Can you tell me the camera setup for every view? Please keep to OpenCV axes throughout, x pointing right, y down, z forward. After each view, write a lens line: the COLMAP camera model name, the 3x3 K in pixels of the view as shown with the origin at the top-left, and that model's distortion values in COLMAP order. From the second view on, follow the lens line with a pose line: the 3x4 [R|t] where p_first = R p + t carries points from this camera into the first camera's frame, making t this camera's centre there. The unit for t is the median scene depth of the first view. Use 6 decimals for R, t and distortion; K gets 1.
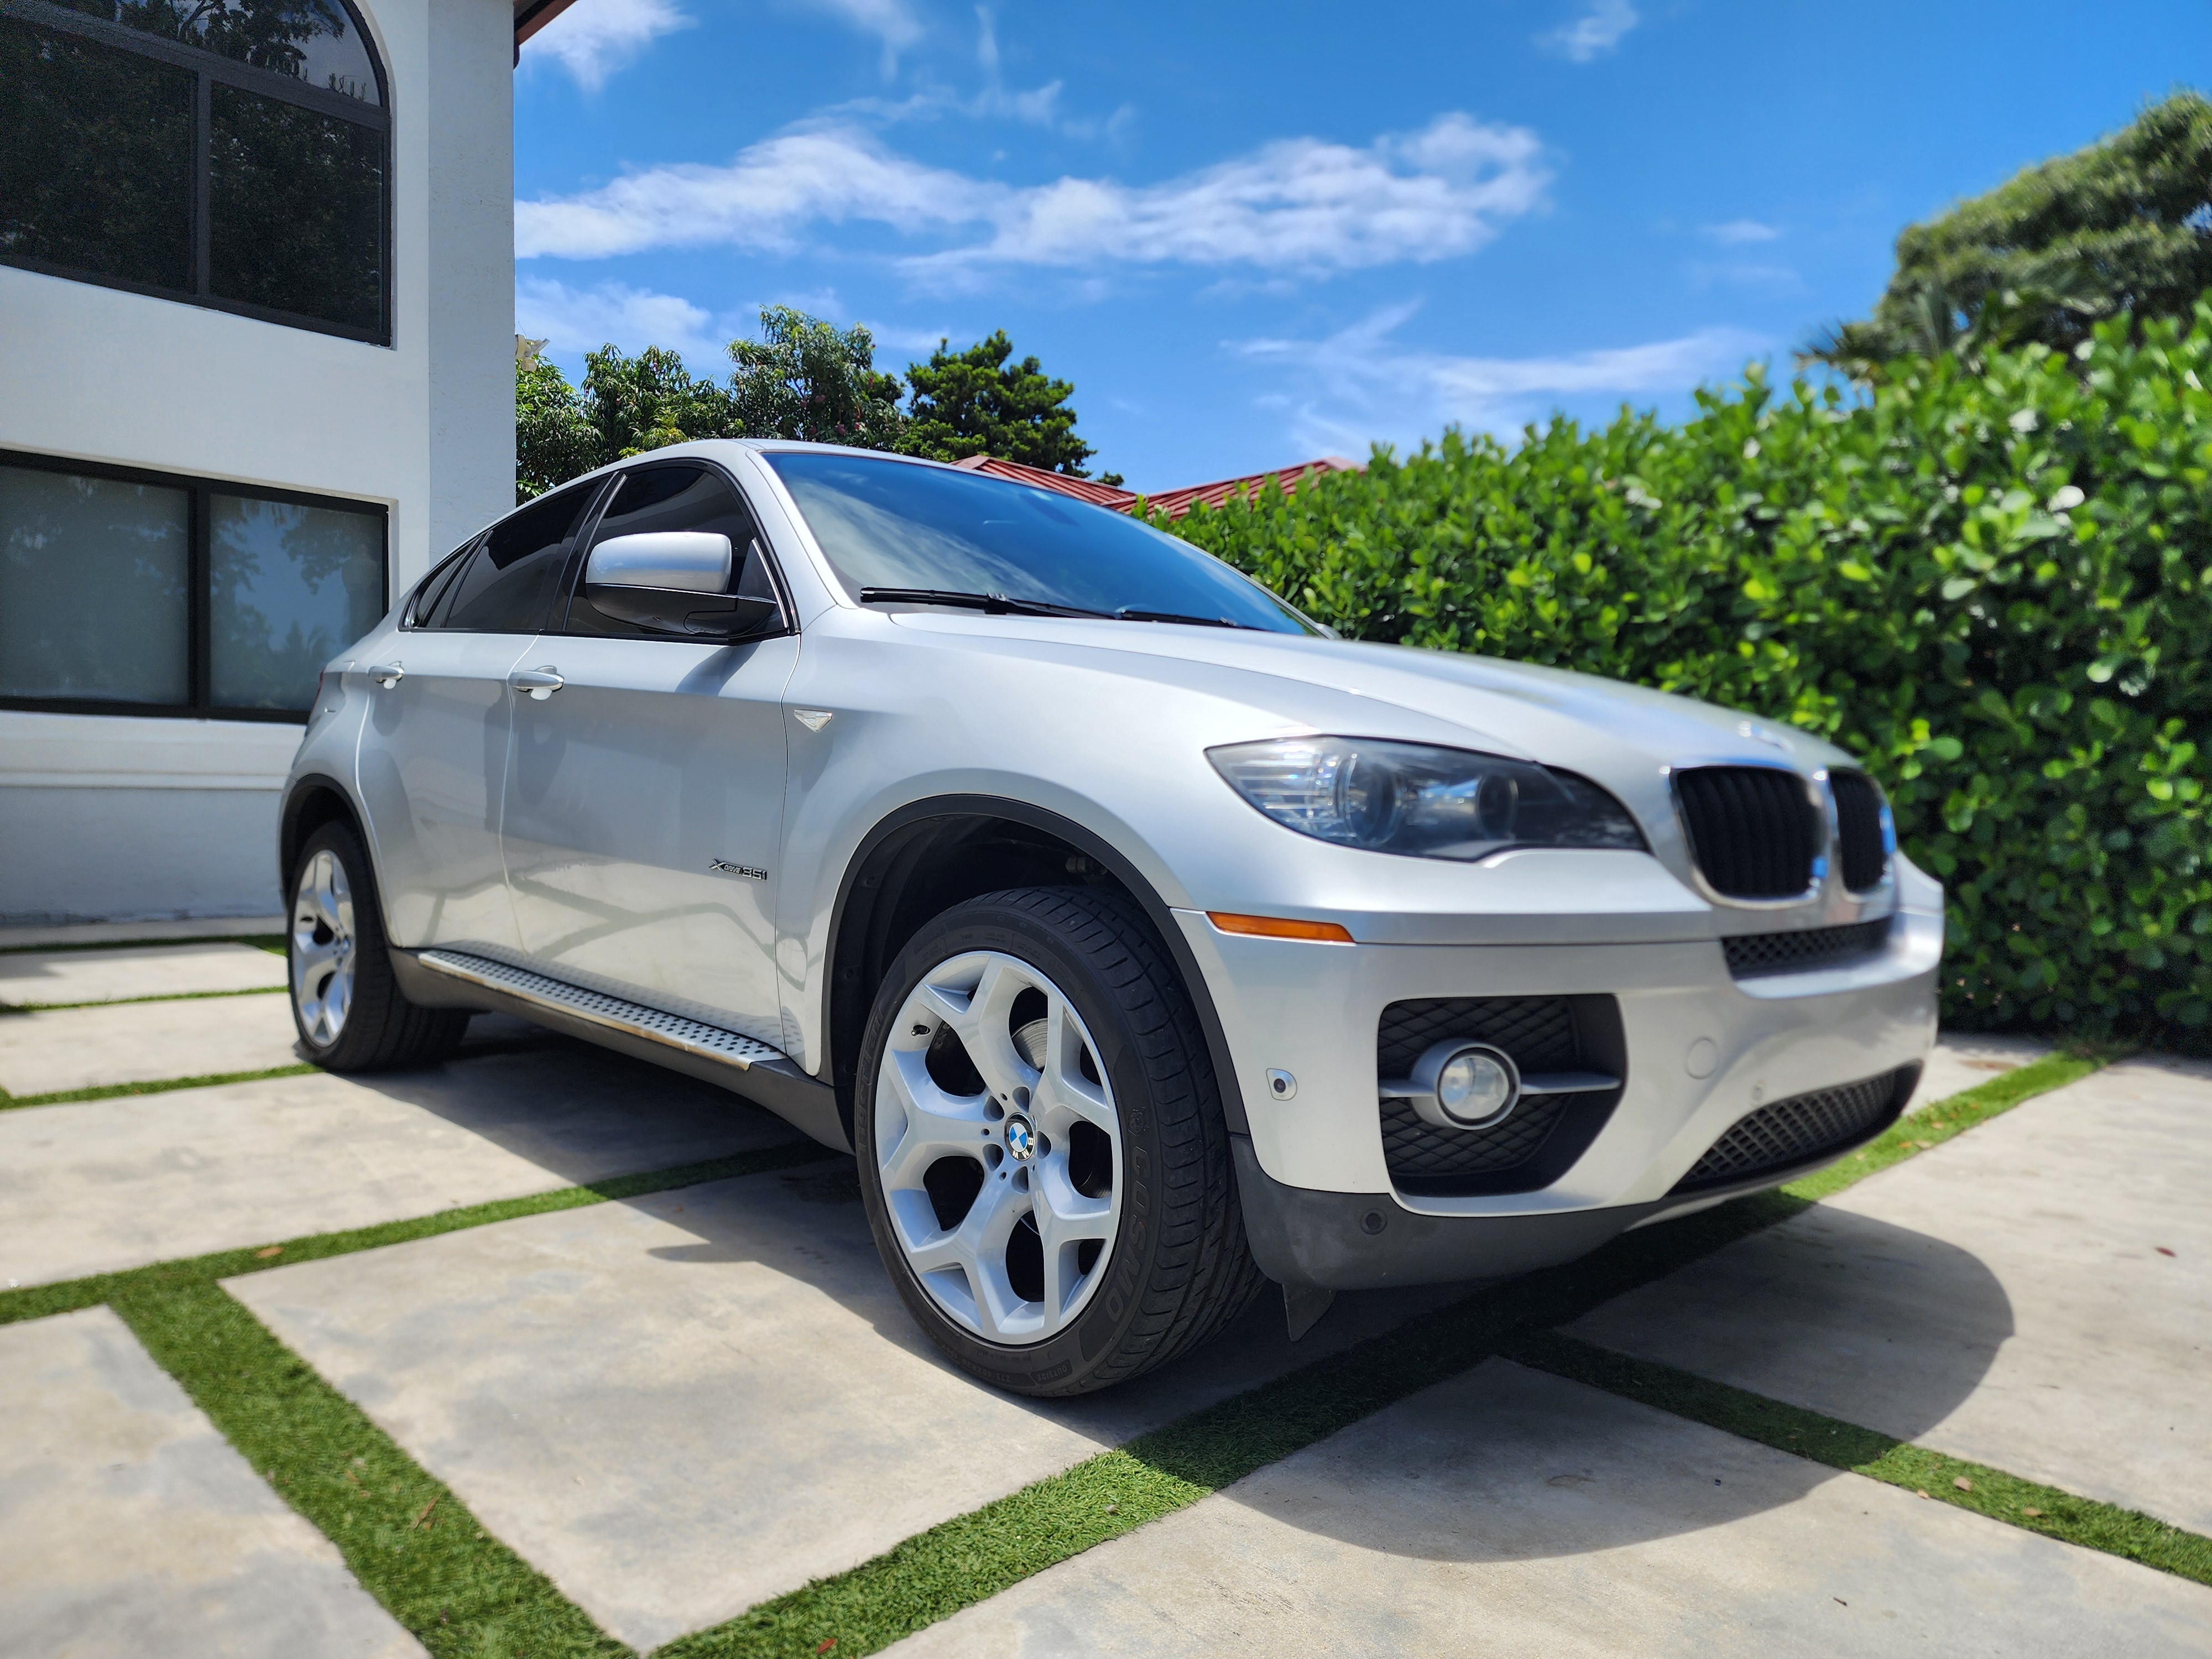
lens RADIAL K [[1494.9, 0, 1146.5], [0, 1494.9, 821.2], [0, 0, 1]] dist [0.092395, -0.092411]
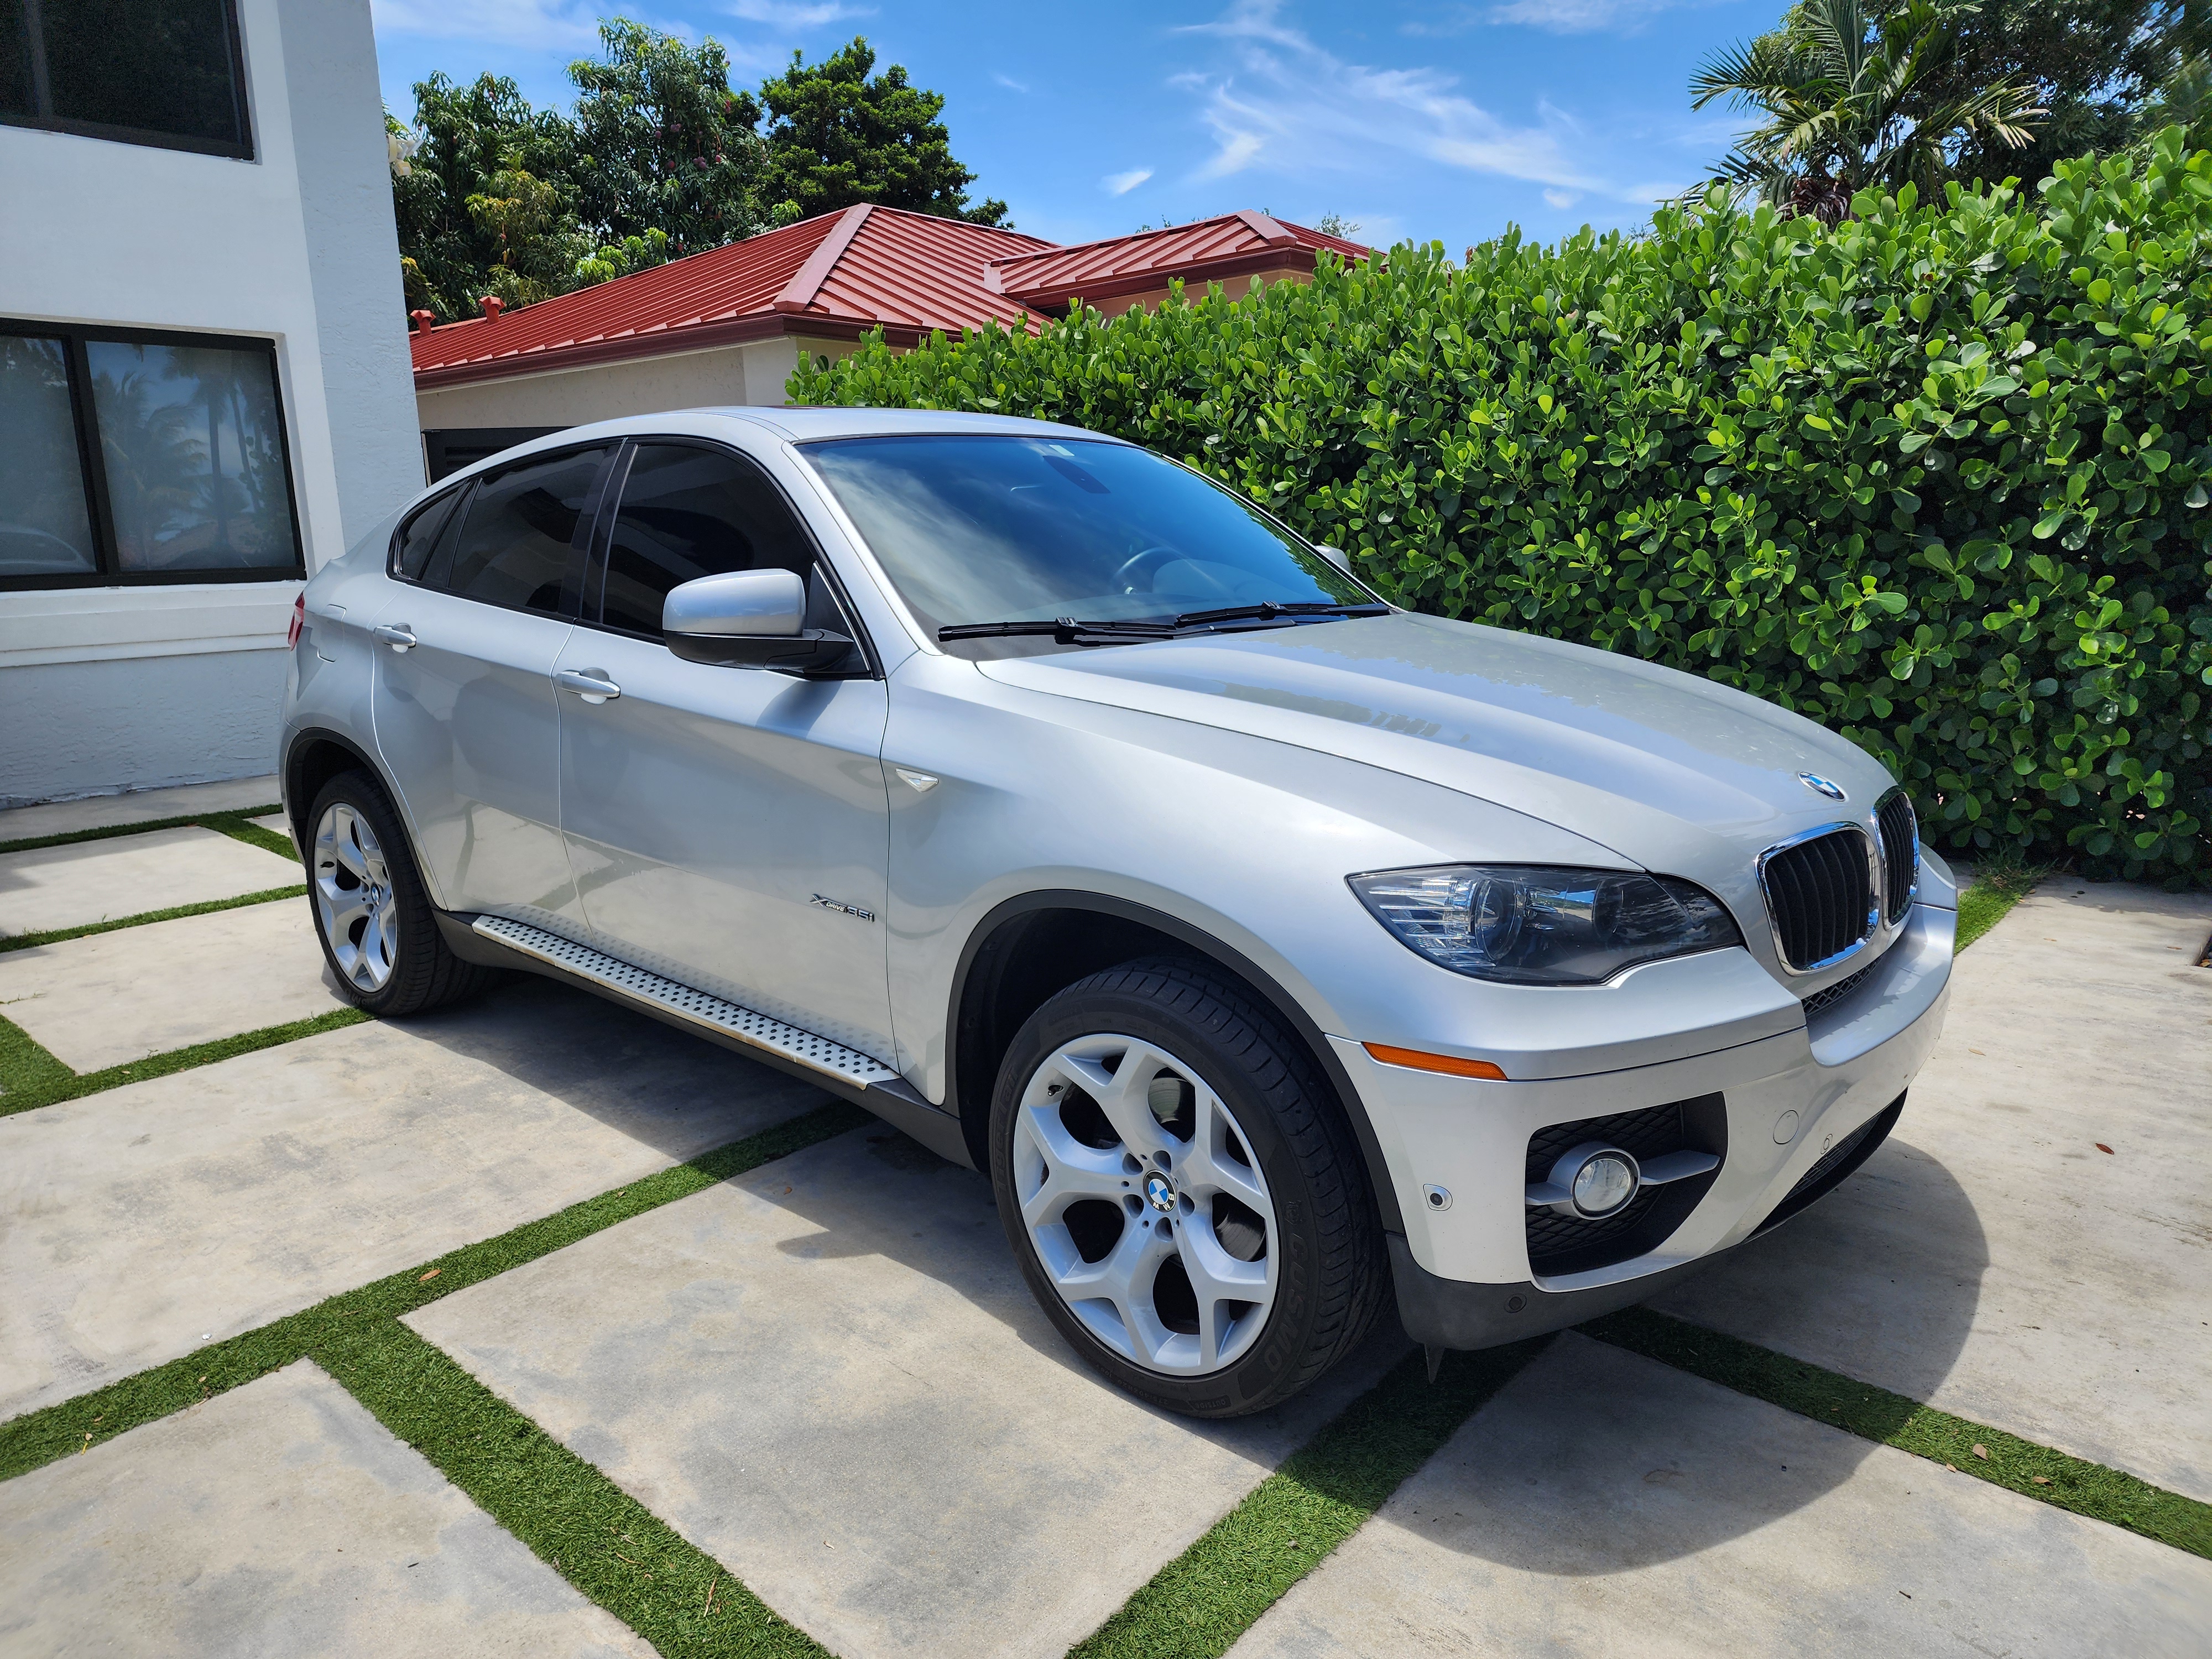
lens RADIAL K [[1498.2, 0, 1128.1], [0, 1498.2, 823.7], [0, 0, 1]] dist [0.073705, -0.072050]
pose [[0.997226, -0.044832, 0.059414, -0.128866], [0.033157, 0.982243, 0.184658, -0.208174], [-0.066638, -0.182176, 0.981005, -0.028589]]
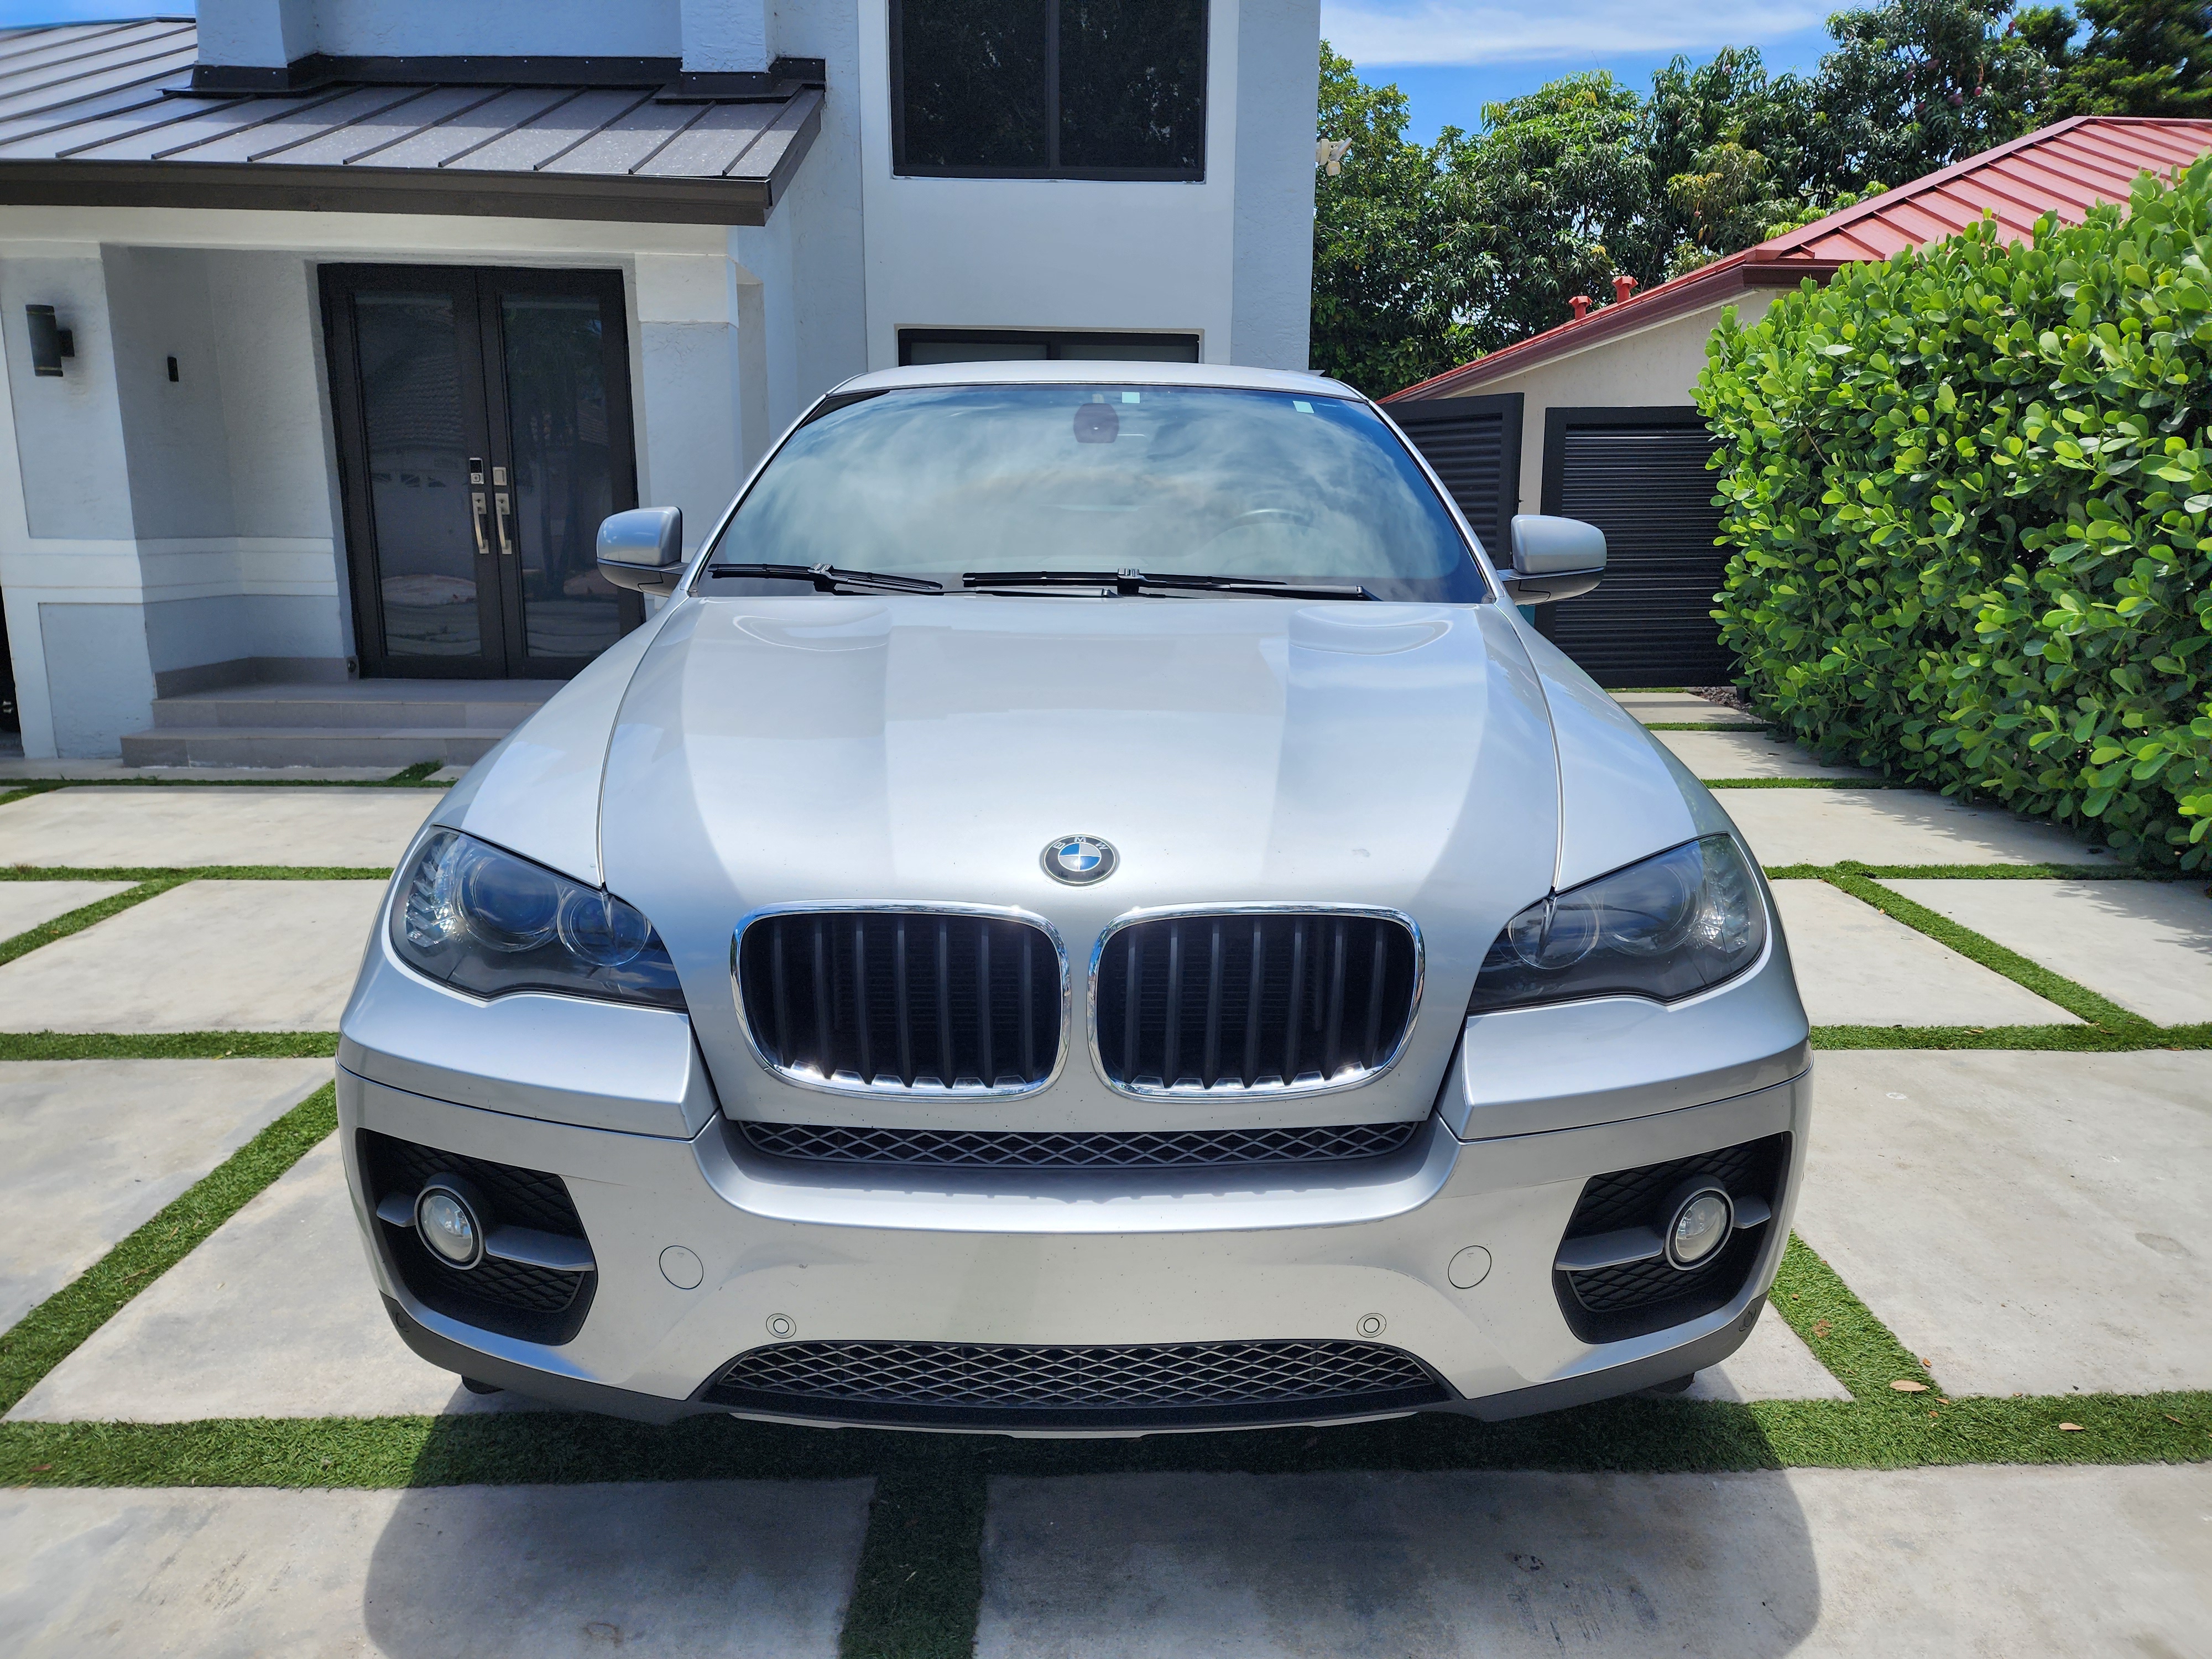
lens RADIAL K [[1498.2, 0, 1128.1], [0, 1498.2, 823.7], [0, 0, 1]] dist [0.073705, -0.072050]
pose [[0.716670, 0.132729, -0.684666, 0.772971], [-0.007618, 0.983154, 0.182620, -0.171638], [0.697371, -0.125663, 0.705608, 0.433872]]
